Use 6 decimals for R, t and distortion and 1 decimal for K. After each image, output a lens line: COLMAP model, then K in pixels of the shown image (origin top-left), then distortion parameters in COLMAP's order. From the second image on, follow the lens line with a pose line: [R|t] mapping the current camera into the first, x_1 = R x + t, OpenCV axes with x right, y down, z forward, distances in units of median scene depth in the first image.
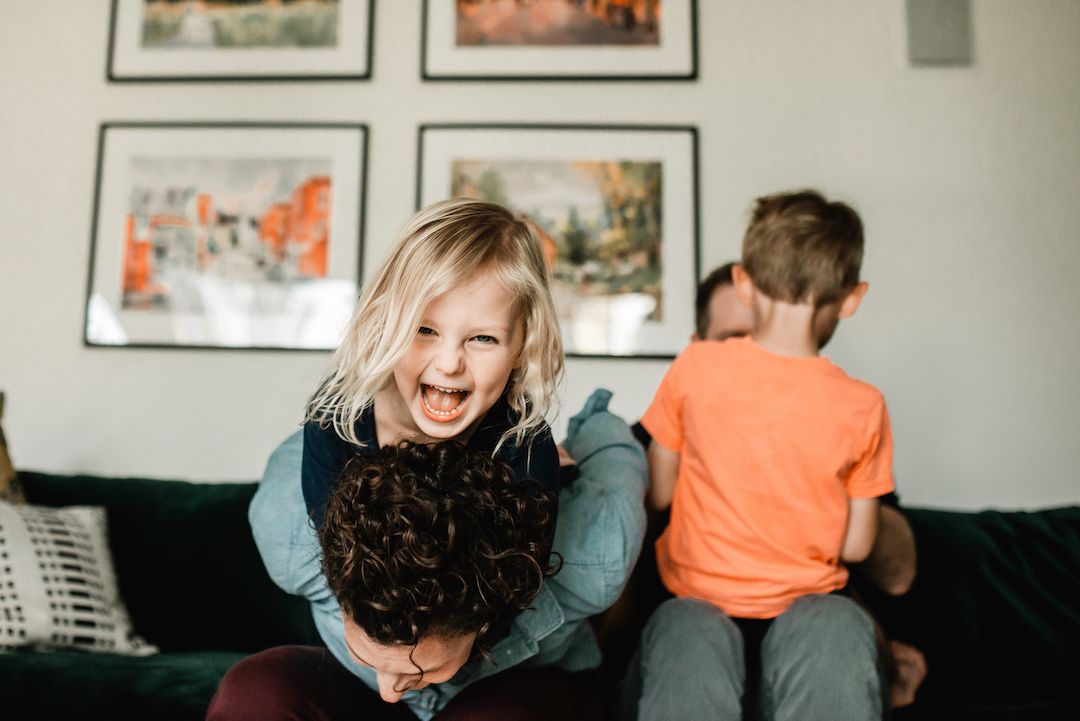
lens RADIAL K [[1090.0, 0, 538.3], [0, 1090.0, 377.1], [0, 0, 1]] dist [0.001805, 0.007802]
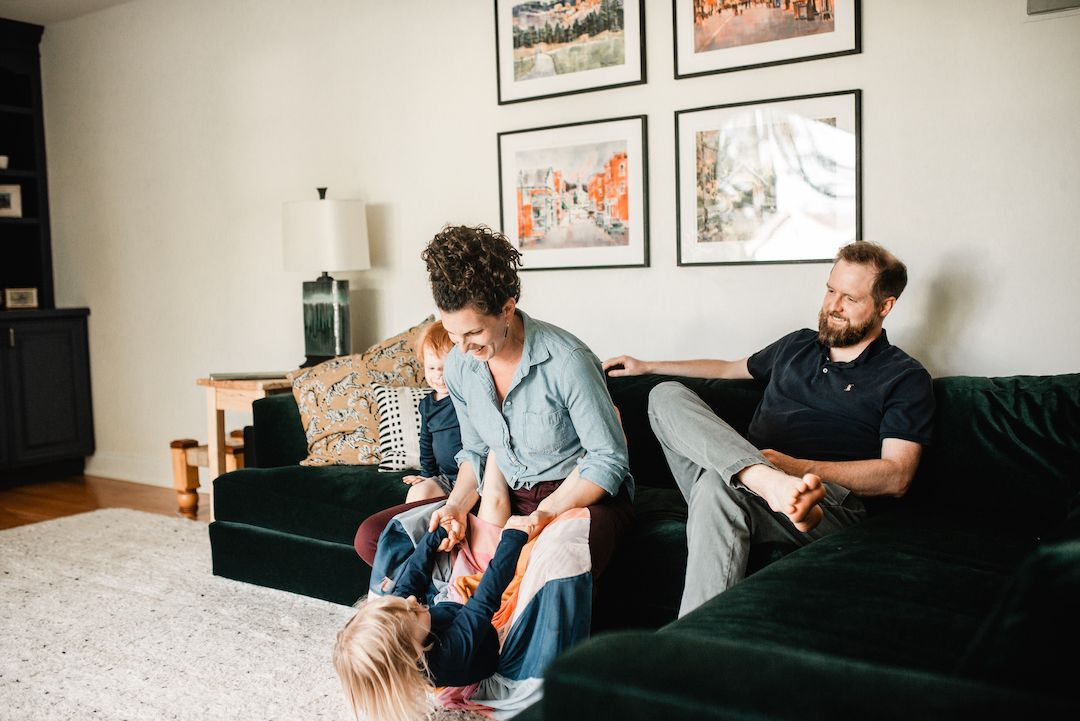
lens RADIAL K [[1033.3, 0, 540.0], [0, 1033.3, 360.5], [0, 0, 1]] dist [-0.073366, 0.111131]
pose [[0.863797, -0.013429, -0.503662, 0.430801], [0.115626, 0.978249, 0.172219, -0.161211], [0.490394, -0.206998, 0.846561, -0.347704]]
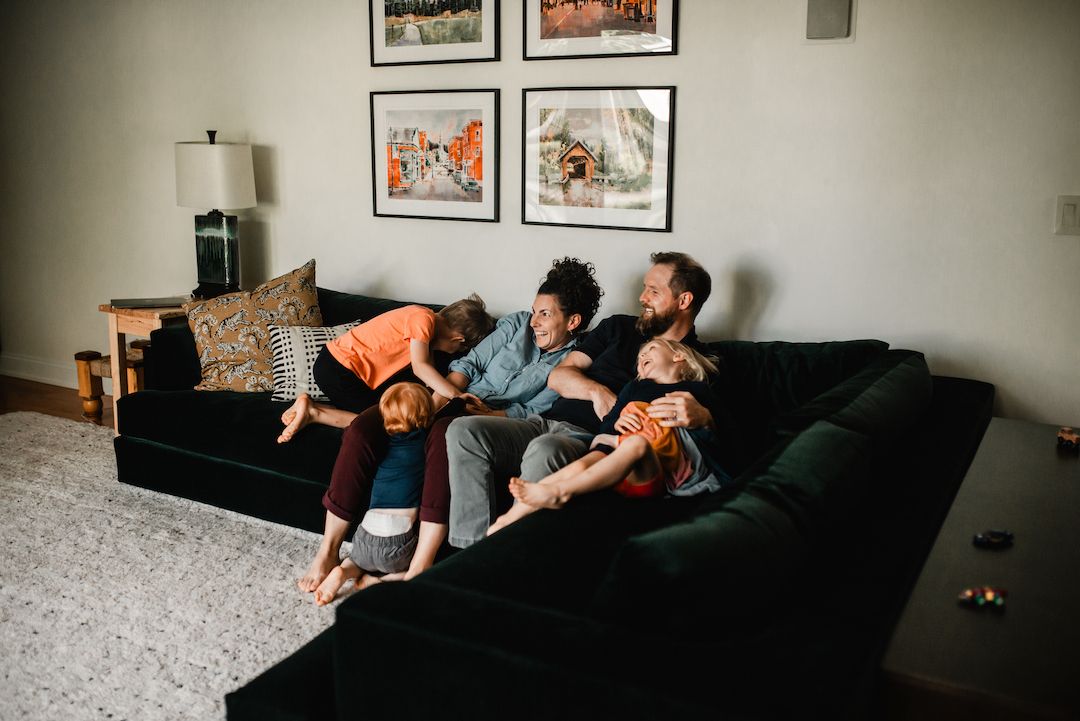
lens RADIAL K [[1033.3, 0, 540.0], [0, 1033.3, 360.5], [0, 0, 1]] dist [-0.073366, 0.111131]
pose [[0.904795, 0.065875, -0.420722, 0.617245], [0.073201, 0.949198, 0.306046, -0.317638], [0.419509, -0.307706, 0.854008, -0.494312]]
